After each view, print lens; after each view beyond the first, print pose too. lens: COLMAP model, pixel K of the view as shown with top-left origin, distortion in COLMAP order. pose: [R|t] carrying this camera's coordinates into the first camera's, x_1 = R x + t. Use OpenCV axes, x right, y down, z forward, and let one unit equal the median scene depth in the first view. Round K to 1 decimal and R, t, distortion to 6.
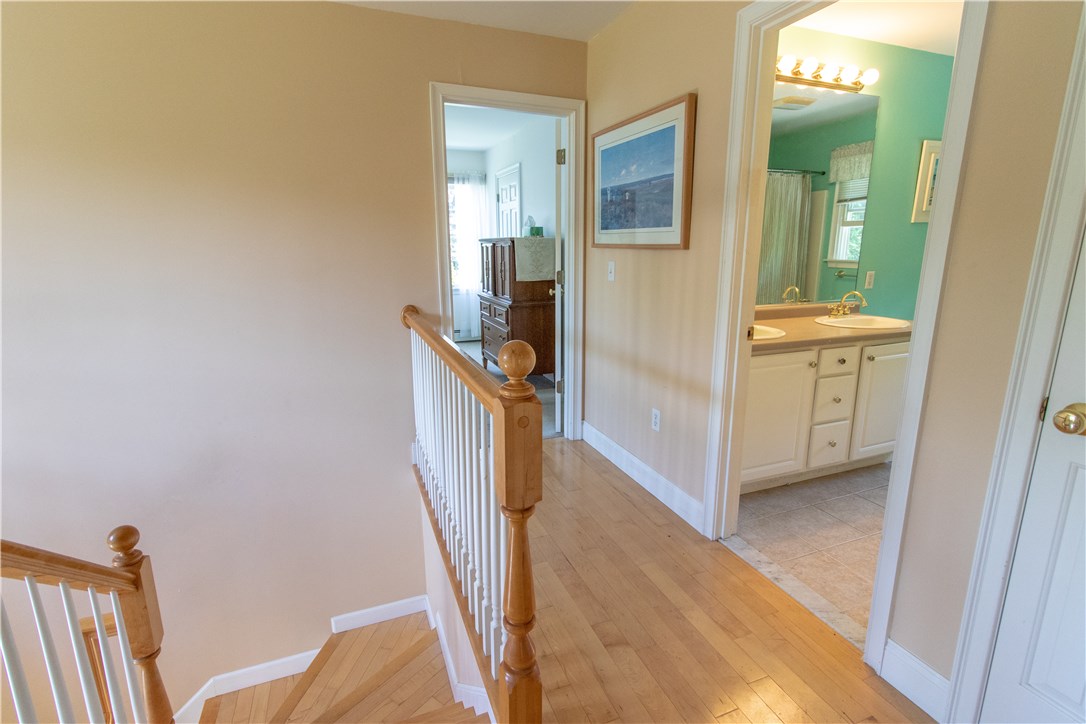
lens RADIAL K [[506.8, 0, 548.5], [0, 506.8, 358.0], [0, 0, 1]] dist [0.000677, -0.000713]
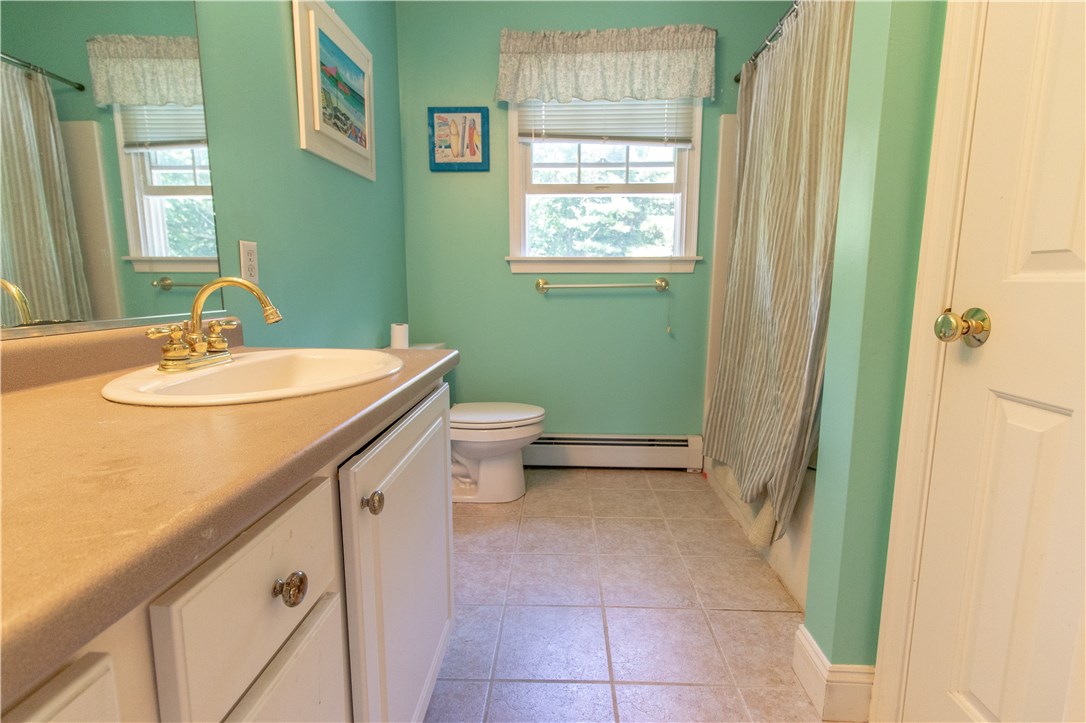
lens RADIAL K [[506.8, 0, 548.5], [0, 506.8, 357.5], [0, 0, 1]] dist [0.000677, -0.000713]
pose [[0.391994, -0.129918, 0.910748, 0.239780], [0.197872, 0.978715, 0.054447, -0.037852], [-0.898436, 0.158869, 0.409357, 0.433346]]
